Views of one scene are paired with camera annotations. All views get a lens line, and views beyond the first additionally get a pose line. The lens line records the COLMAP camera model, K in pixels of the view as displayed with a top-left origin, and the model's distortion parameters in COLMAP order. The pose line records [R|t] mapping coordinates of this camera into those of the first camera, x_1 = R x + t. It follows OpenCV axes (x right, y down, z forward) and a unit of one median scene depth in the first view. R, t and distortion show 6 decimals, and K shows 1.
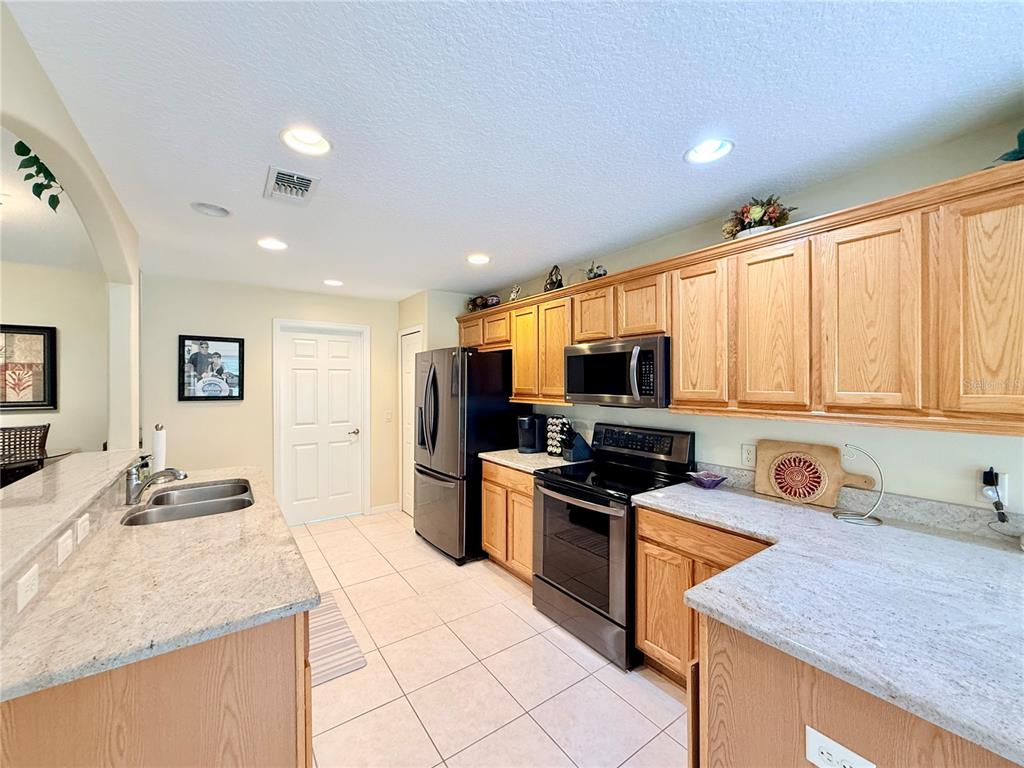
lens RADIAL K [[410.4, 0, 508.7], [0, 410.4, 382.5], [0, 0, 1]] dist [-0.000661, 0.000298]
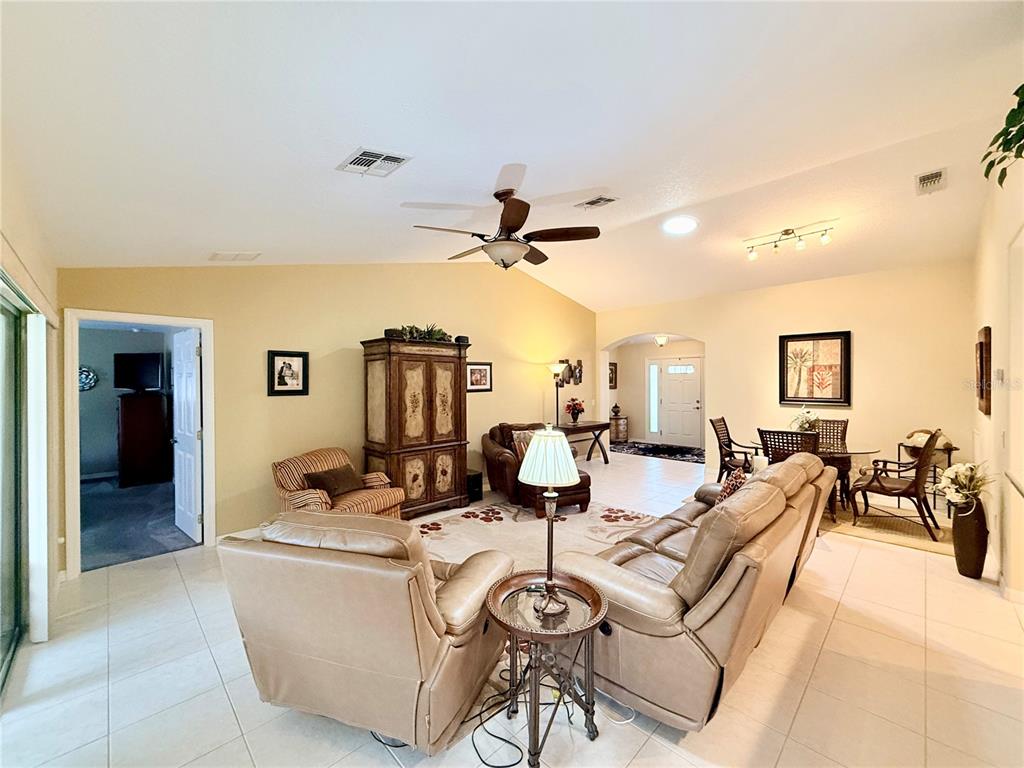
lens RADIAL K [[410.4, 0, 508.7], [0, 410.4, 382.5], [0, 0, 1]] dist [-0.000661, 0.000298]
pose [[0.162323, 0.006041, -0.986719, -0.229196], [0.001134, 0.999979, 0.006309, -0.007215], [0.986737, -0.002143, 0.162313, -0.090129]]
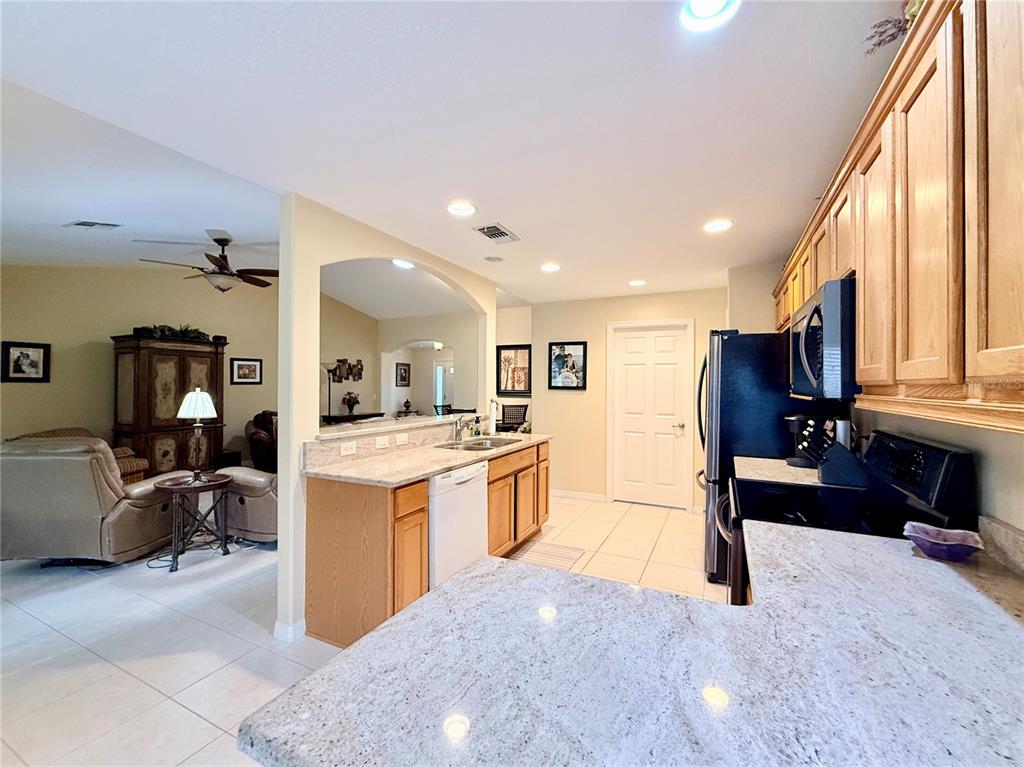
lens RADIAL K [[432.7, 0, 510.3], [0, 432.7, 381.9], [0, 0, 1]] dist [0.000438, 0.000111]
pose [[0.476565, -0.000099, -0.879139, 0.417630], [-0.008604, 0.999952, -0.004777, 0.026617], [0.879097, 0.009841, 0.476541, 0.162006]]
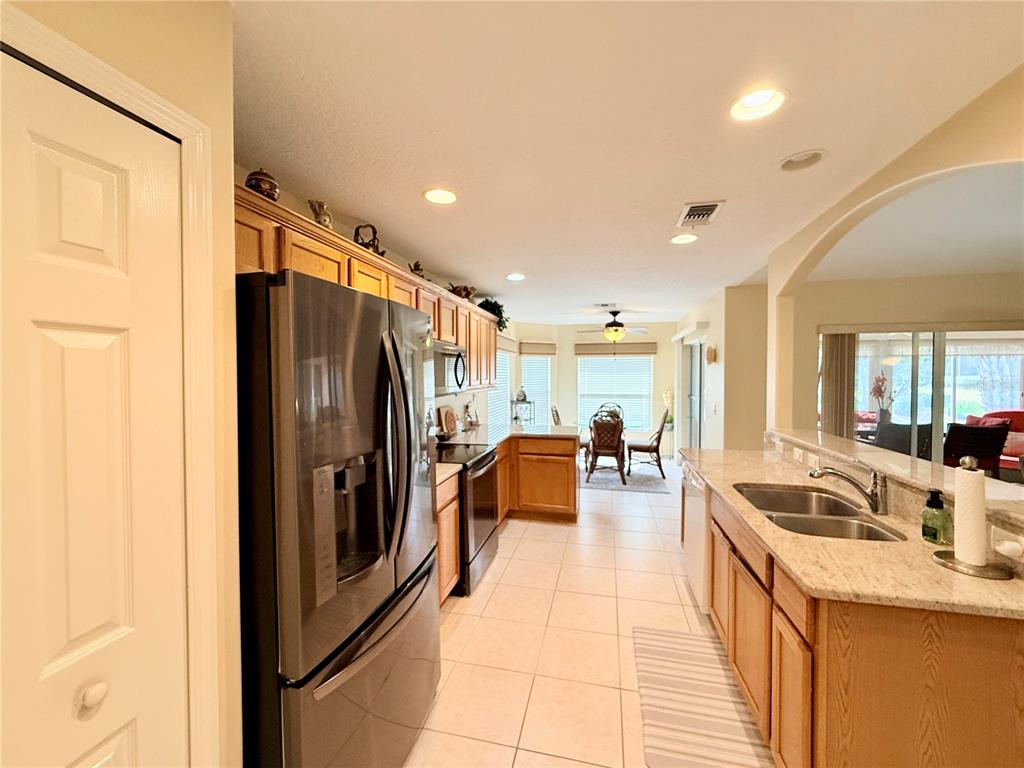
lens RADIAL K [[410.4, 0, 508.7], [0, 410.4, 382.5], [0, 0, 1]] dist [-0.000661, 0.000298]
pose [[-0.663755, -0.008181, 0.747905, -0.537881], [0.006127, 0.999847, 0.016374, -0.002427], [-0.747925, 0.015451, -0.663604, 1.120071]]
